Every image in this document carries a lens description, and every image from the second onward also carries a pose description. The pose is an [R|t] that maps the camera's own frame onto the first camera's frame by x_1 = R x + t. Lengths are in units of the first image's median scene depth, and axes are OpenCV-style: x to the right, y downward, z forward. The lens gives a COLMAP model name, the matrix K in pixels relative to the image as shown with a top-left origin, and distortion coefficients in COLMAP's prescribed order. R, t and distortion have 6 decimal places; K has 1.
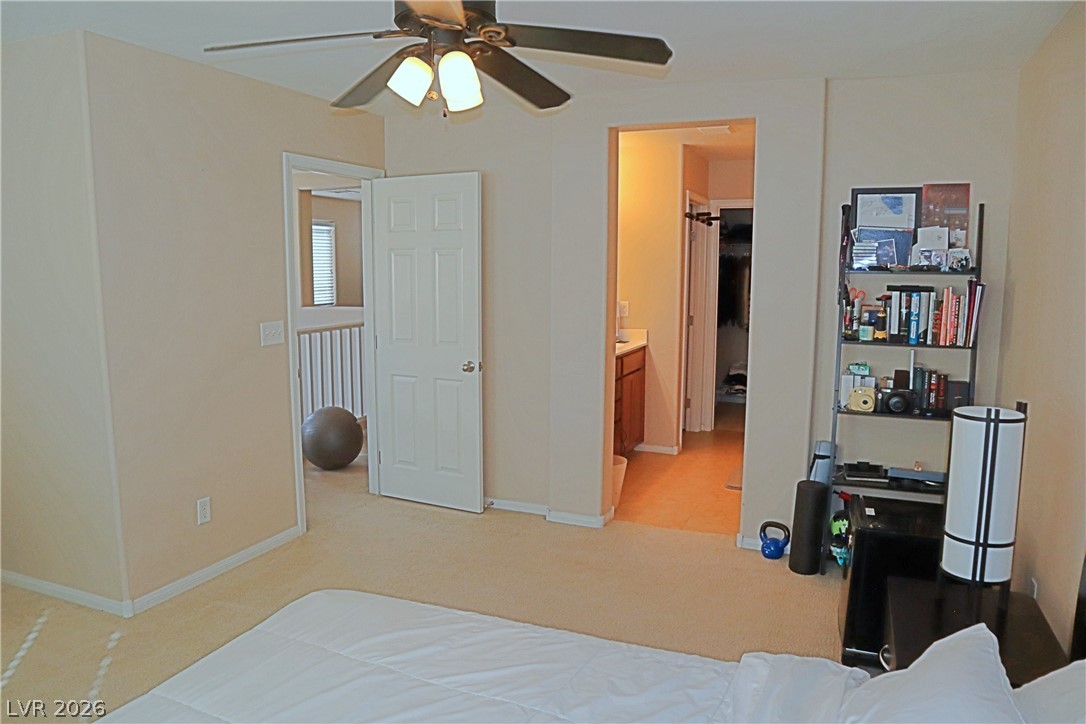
lens RADIAL K [[753.0, 0, 545.9], [0, 753.0, 368.5], [0, 0, 1]] dist [-0.128468, 0.078569]
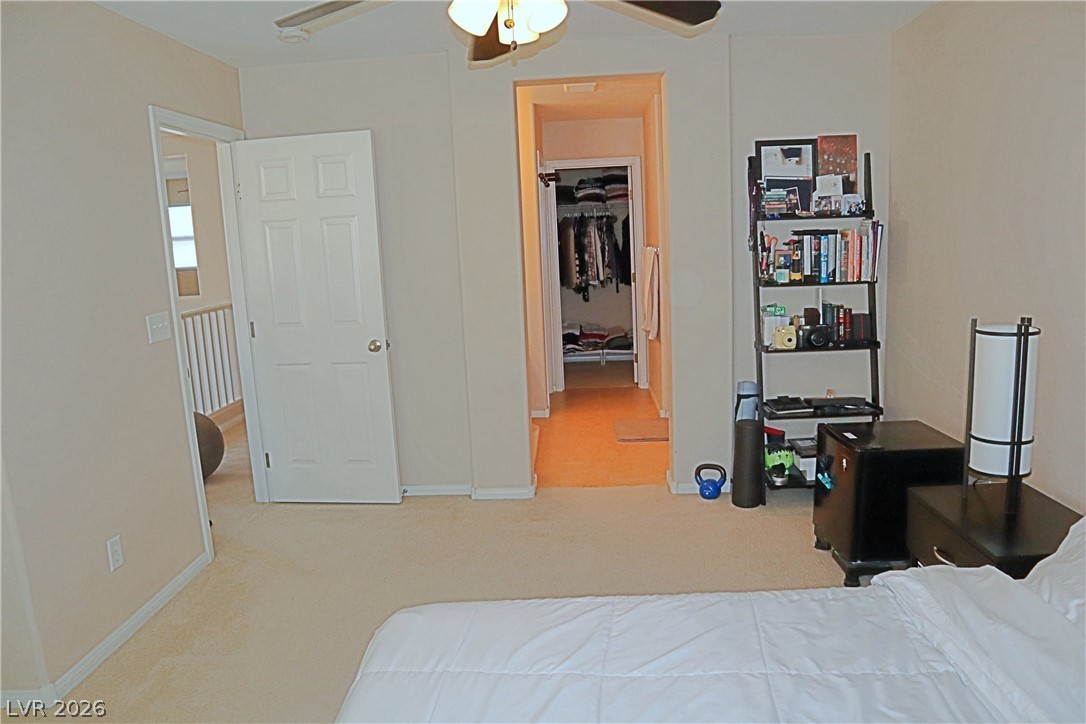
lens RADIAL K [[753.0, 0, 545.9], [0, 753.0, 368.5], [0, 0, 1]] dist [-0.128468, 0.078569]
pose [[0.937132, -0.107223, 0.332093, -0.261408], [0.095355, 0.994090, 0.051883, -0.003095], [-0.335694, -0.016954, 0.941819, 0.096085]]
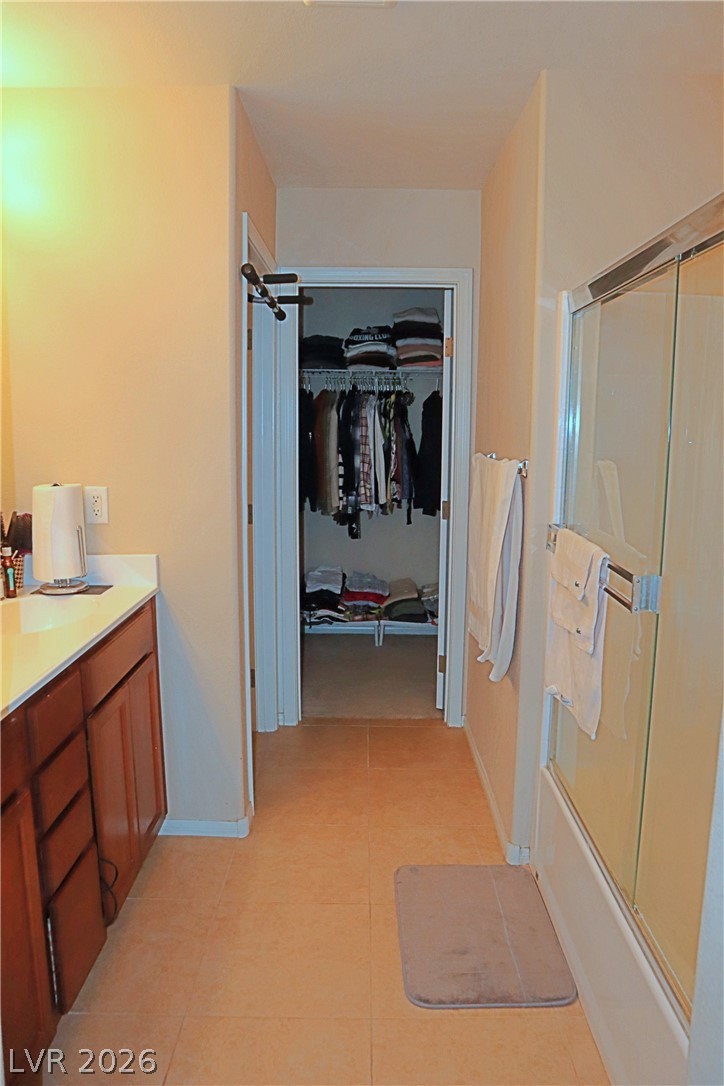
lens RADIAL K [[753.0, 0, 366.4], [0, 753.0, 541.1], [0, 0, 1]] dist [-0.128468, 0.078569]
pose [[0.920317, -0.056066, 0.387134, 0.139052], [0.047735, 0.998375, 0.031111, -0.109141], [-0.388249, -0.010153, 0.921499, 0.978631]]
